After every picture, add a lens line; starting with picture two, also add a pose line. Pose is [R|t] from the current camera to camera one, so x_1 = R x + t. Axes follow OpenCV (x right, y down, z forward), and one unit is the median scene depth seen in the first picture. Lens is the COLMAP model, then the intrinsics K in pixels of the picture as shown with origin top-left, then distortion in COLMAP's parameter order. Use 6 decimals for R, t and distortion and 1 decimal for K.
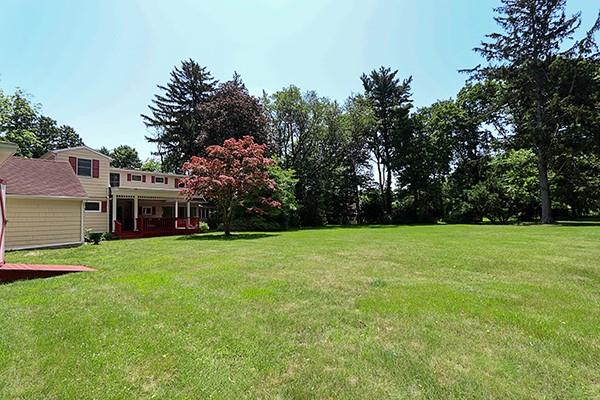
lens RADIAL K [[278.8, 0, 300.0], [0, 278.8, 200.0], [0, 0, 1]] dist [0.001337, 0.000190]
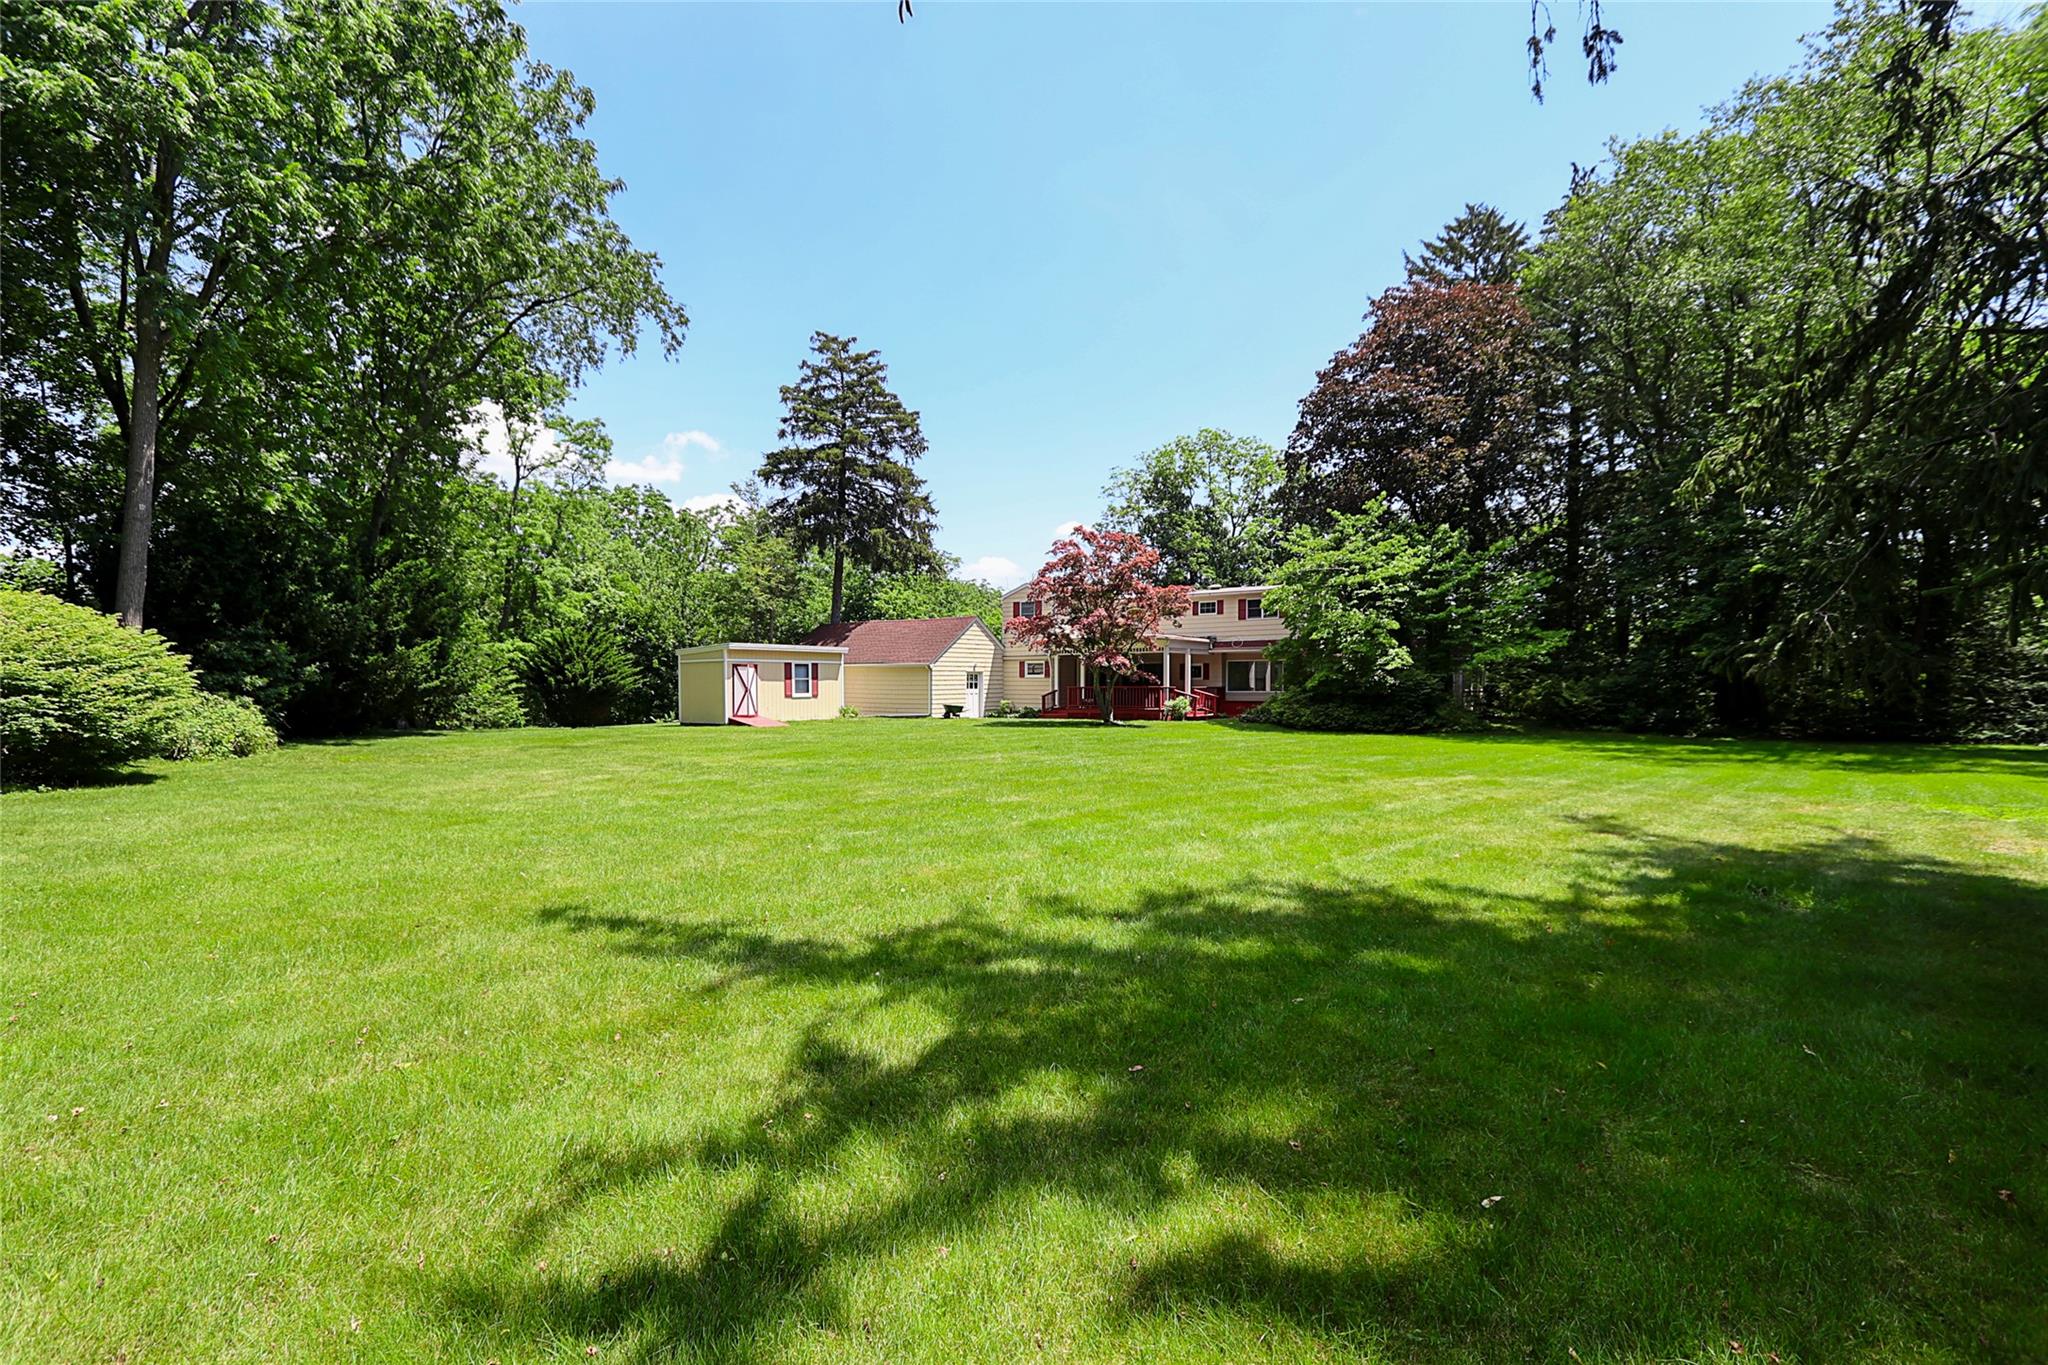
lens RADIAL K [[951.7, 0, 1024.0], [0, 951.7, 682.5], [0, 0, 1]] dist [0.001337, 0.000190]
pose [[0.061799, 0.014526, -0.997983, 1.089146], [0.058633, 0.998114, 0.018159, 0.008284], [0.996365, -0.059637, 0.060831, 0.567704]]
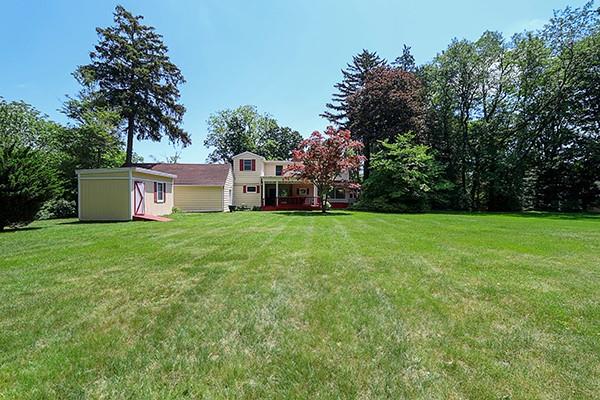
lens RADIAL K [[278.8, 0, 300.0], [0, 278.8, 200.0], [0, 0, 1]] dist [0.001337, 0.000190]
pose [[0.647033, 0.024053, -0.762082, 0.428680], [0.032145, 0.997753, 0.058784, -0.000095], [0.761784, -0.062532, 0.644806, 0.130603]]
